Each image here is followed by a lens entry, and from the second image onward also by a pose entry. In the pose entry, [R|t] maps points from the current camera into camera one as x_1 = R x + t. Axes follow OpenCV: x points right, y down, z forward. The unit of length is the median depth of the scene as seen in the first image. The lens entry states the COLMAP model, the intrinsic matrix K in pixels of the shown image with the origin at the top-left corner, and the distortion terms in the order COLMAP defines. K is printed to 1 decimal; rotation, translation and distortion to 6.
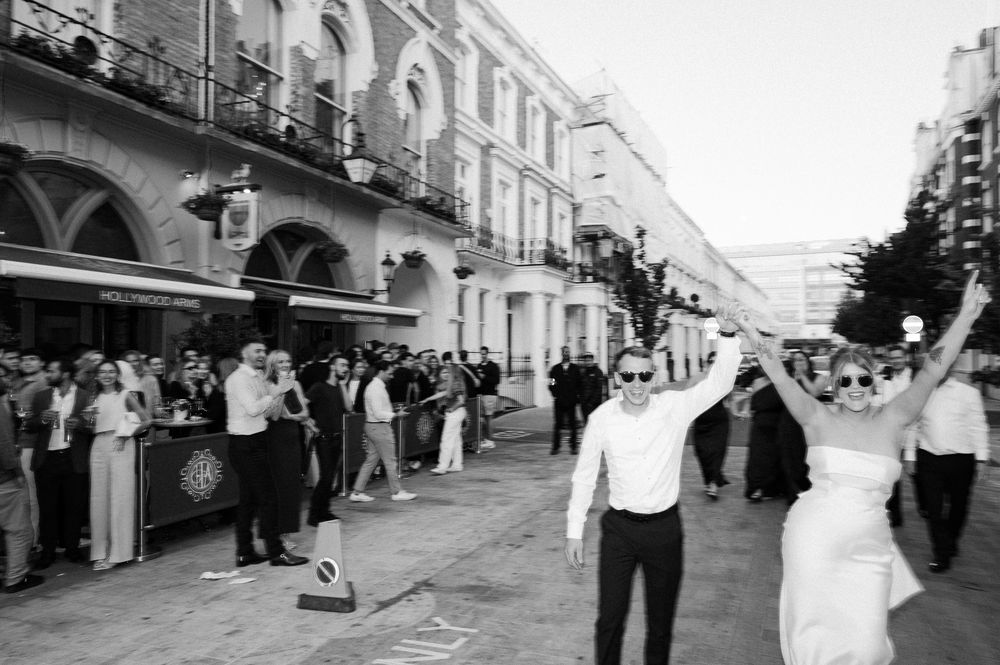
lens RADIAL K [[703.2, 0, 501.0], [0, 703.2, 329.6], [0, 0, 1]] dist [0.005348, 0.000923]
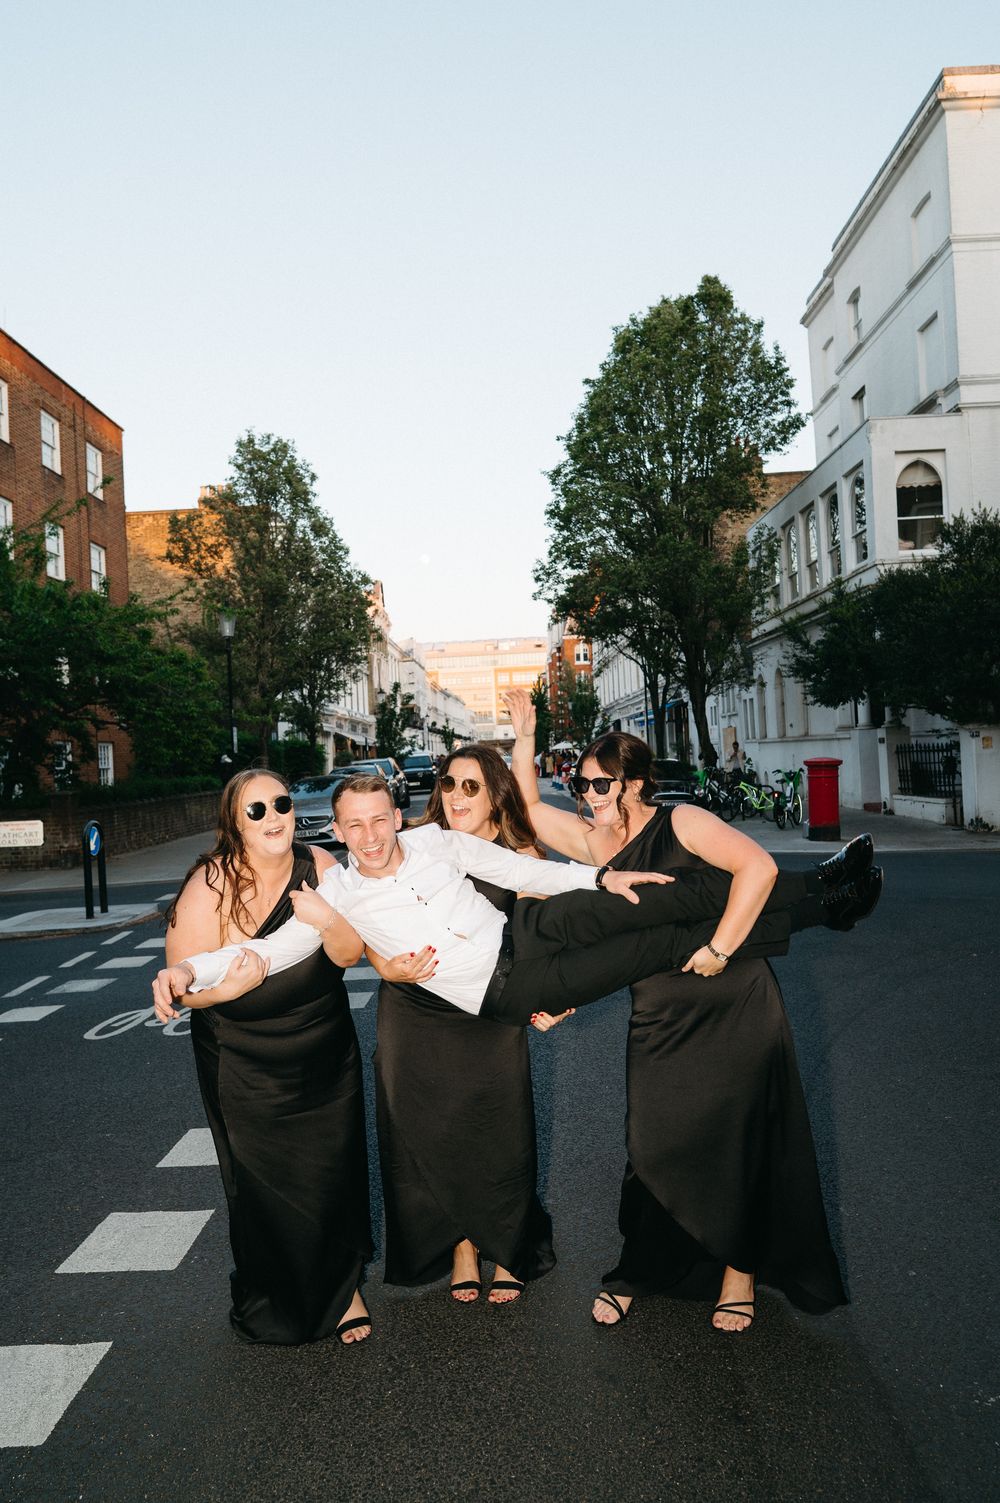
lens RADIAL K [[1056.9, 0, 500.0], [0, 1056.9, 750.5], [0, 0, 1]] dist [0.005348, 0.000923]
pose [[0.917457, -0.046057, 0.395160, -1.072734], [0.038846, 0.998901, 0.026235, -0.075441], [-0.395934, -0.008719, 0.918238, -2.542267]]
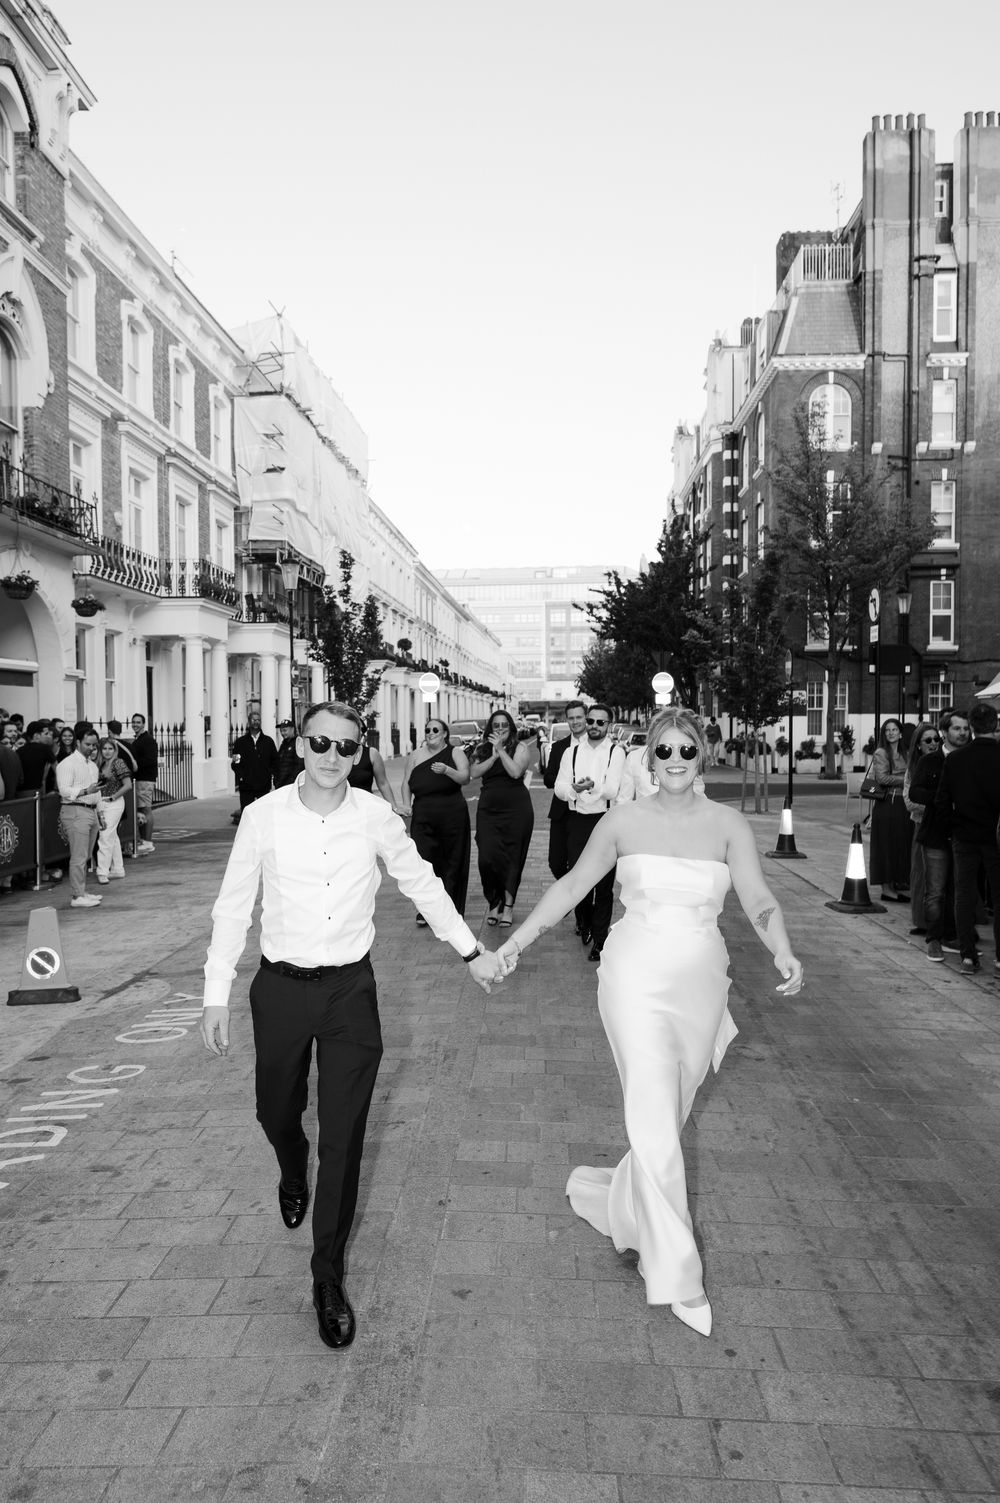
lens RADIAL K [[1056.9, 0, 501.0], [0, 1056.9, 746.8], [0, 0, 1]] dist [0.005348, 0.000923]
pose [[0.934812, -0.019544, 0.354603, -0.034362], [-0.000268, 0.998446, 0.055736, -0.001761], [-0.355142, -0.052197, 0.933354, -0.091602]]
